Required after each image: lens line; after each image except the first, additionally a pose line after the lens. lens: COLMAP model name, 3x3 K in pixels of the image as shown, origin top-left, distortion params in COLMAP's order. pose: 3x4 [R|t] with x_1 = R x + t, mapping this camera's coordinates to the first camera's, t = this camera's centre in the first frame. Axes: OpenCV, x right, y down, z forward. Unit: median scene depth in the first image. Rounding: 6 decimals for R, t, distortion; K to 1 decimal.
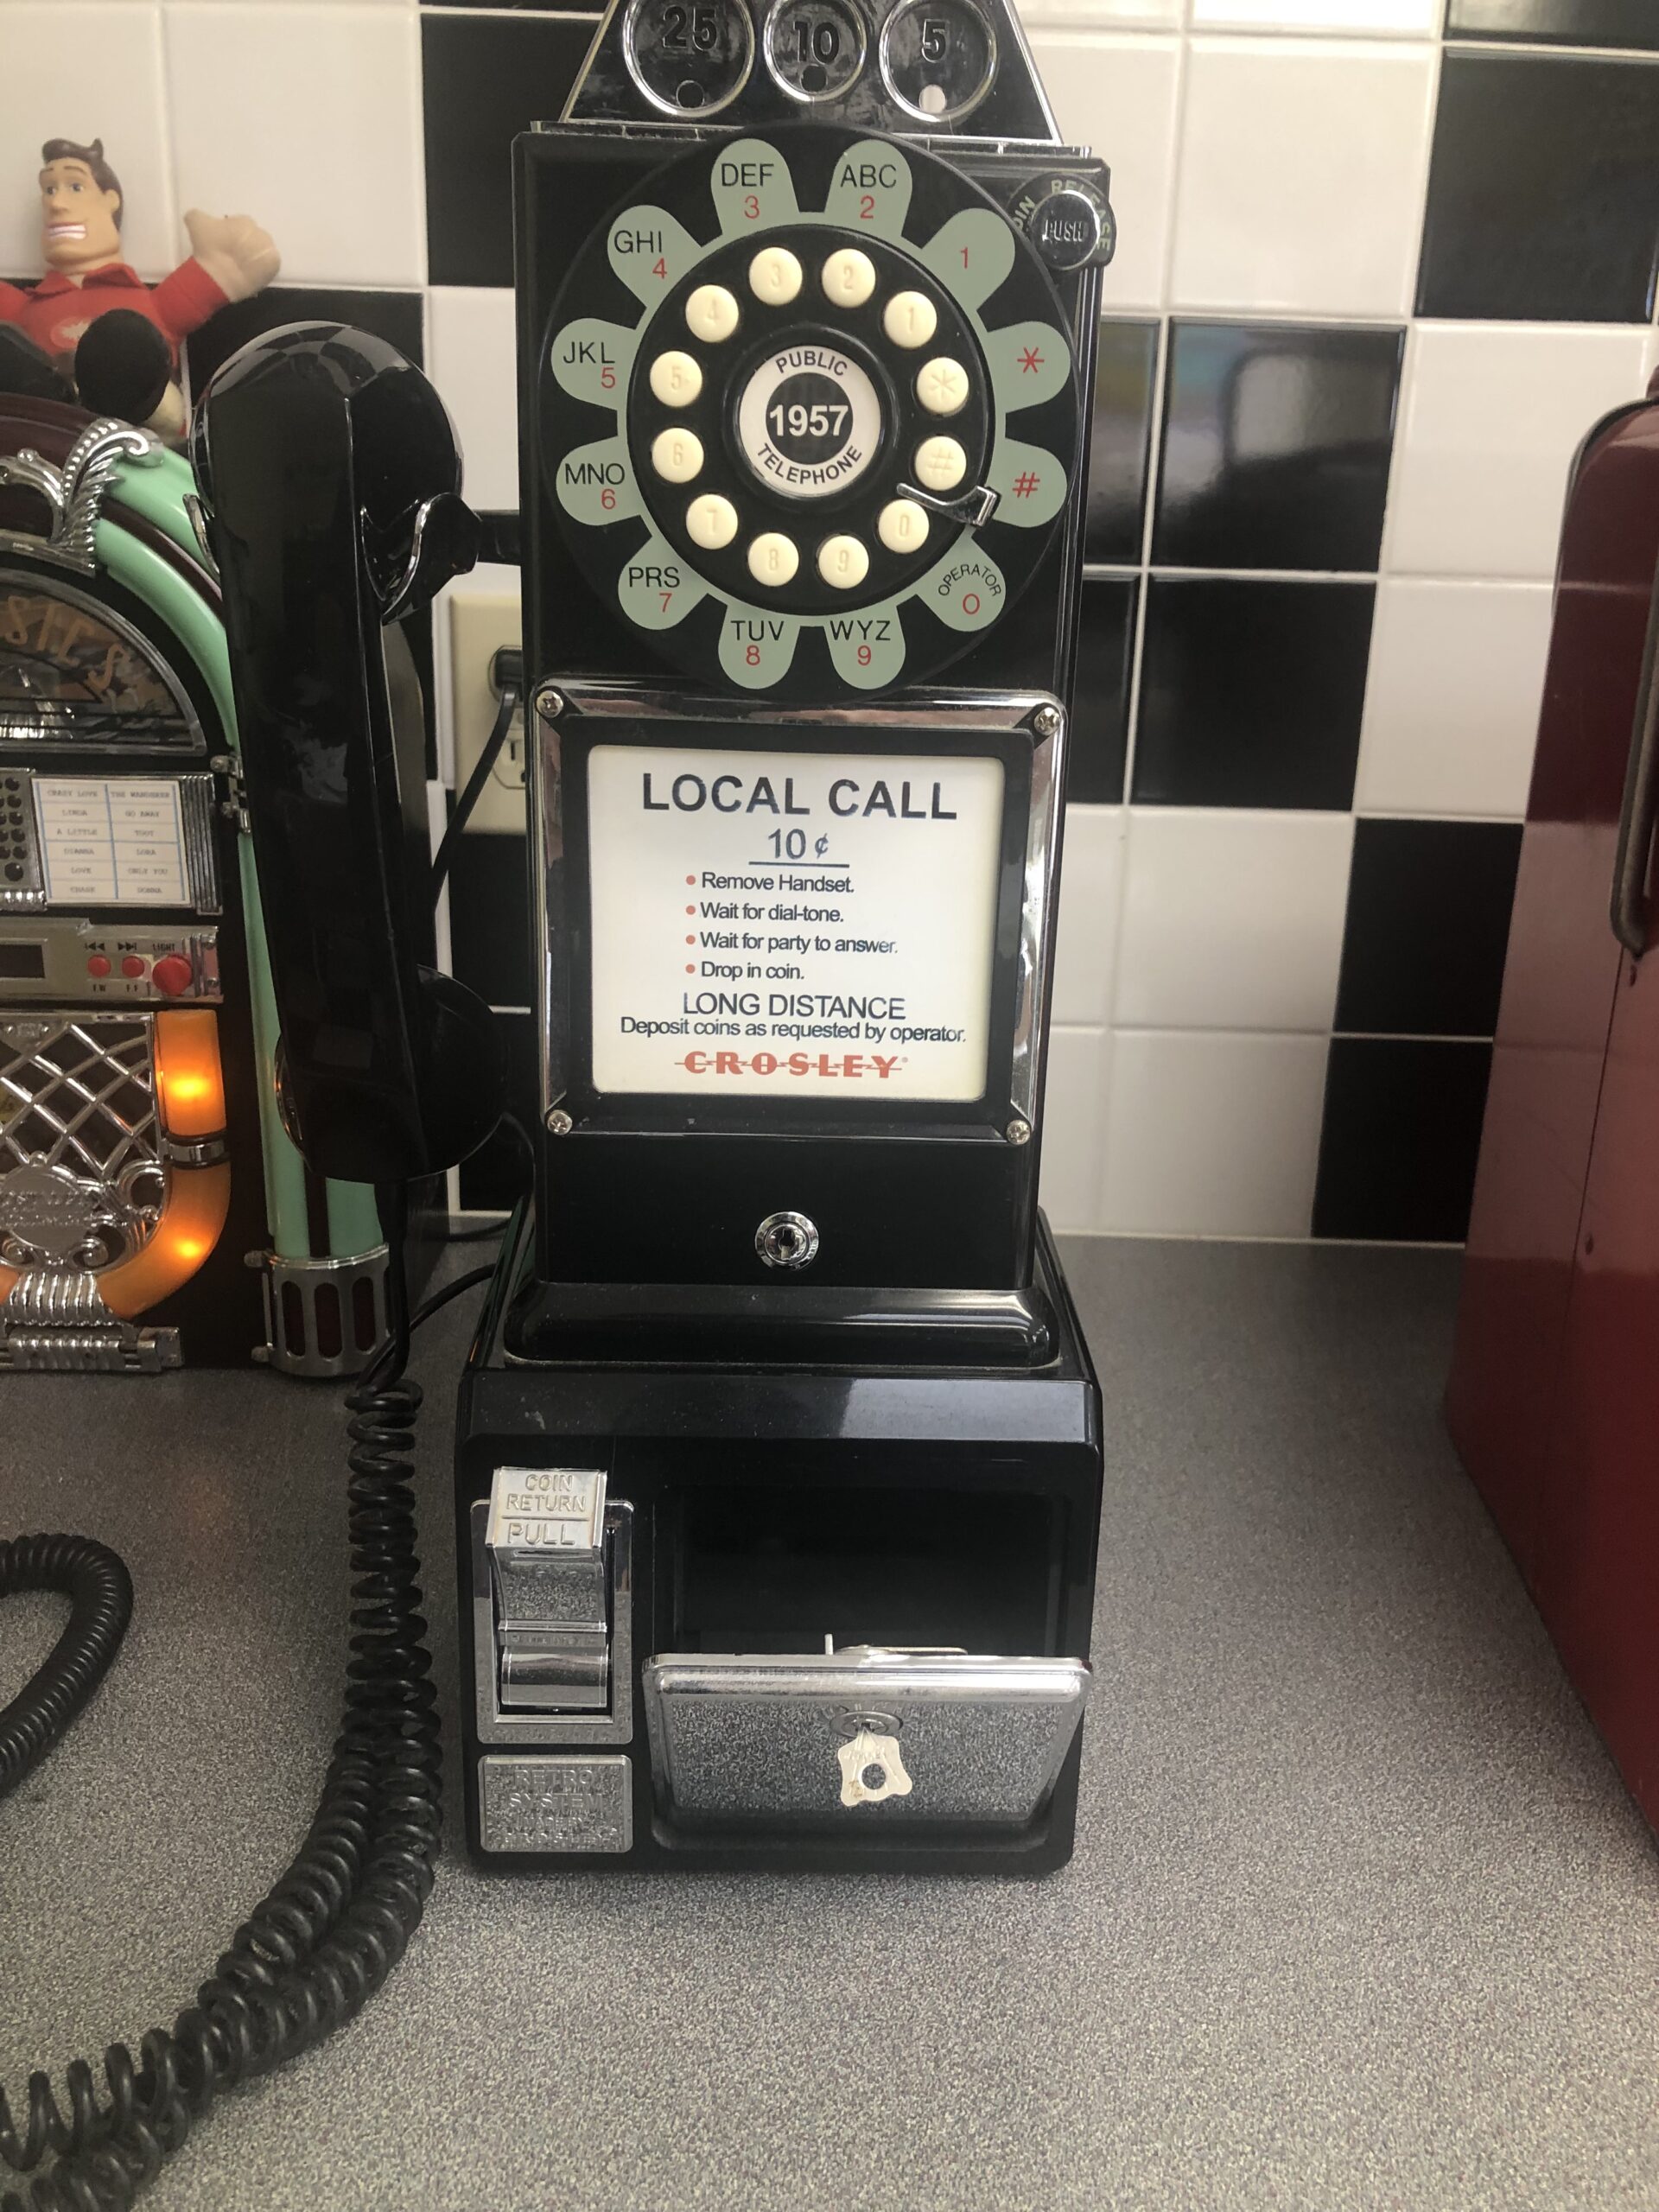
lens RADIAL K [[1809.5, 0, 829.5], [0, 1809.5, 1106.0], [0, 0, 1]] dist [0.090524, -0.092682]
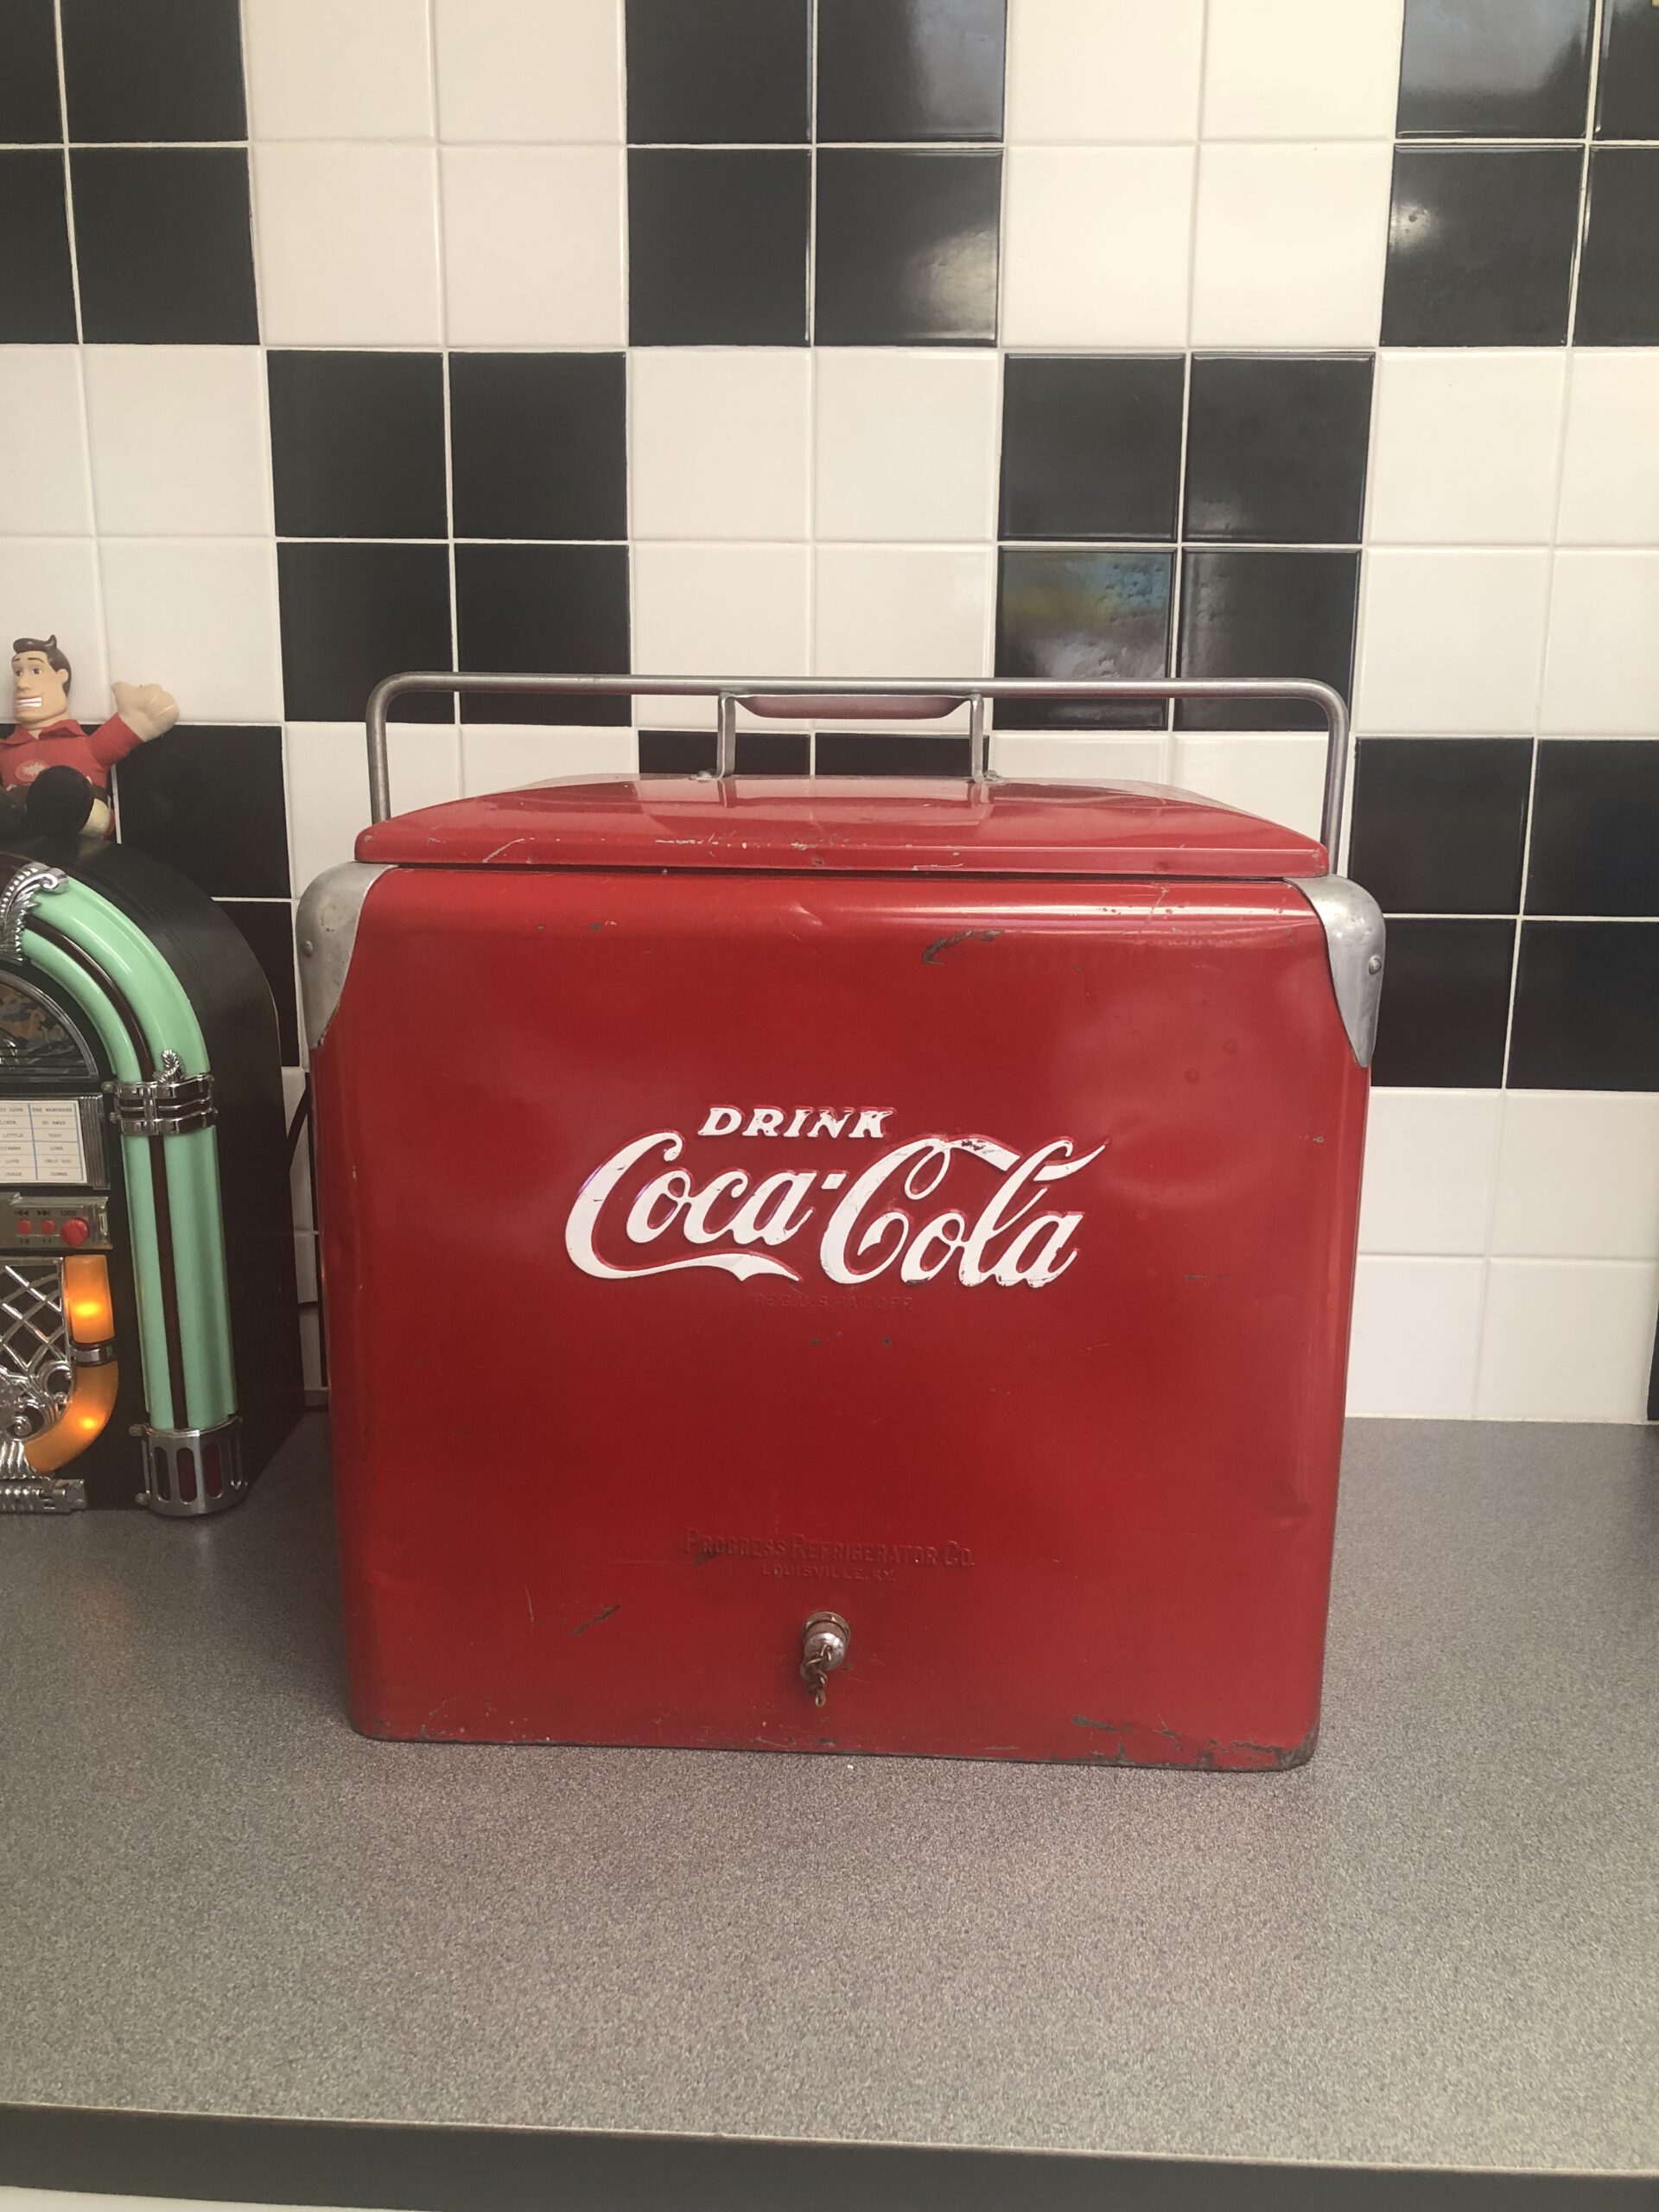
lens RADIAL K [[1782.4, 0, 792.0], [0, 1782.4, 1120.7], [0, 0, 1]] dist [0.029828, -0.002282]
pose [[0.998358, -0.015149, -0.055251, 0.271439], [0.011534, 0.997808, -0.065169, -0.058451], [0.056117, 0.064424, 0.996344, -0.359238]]
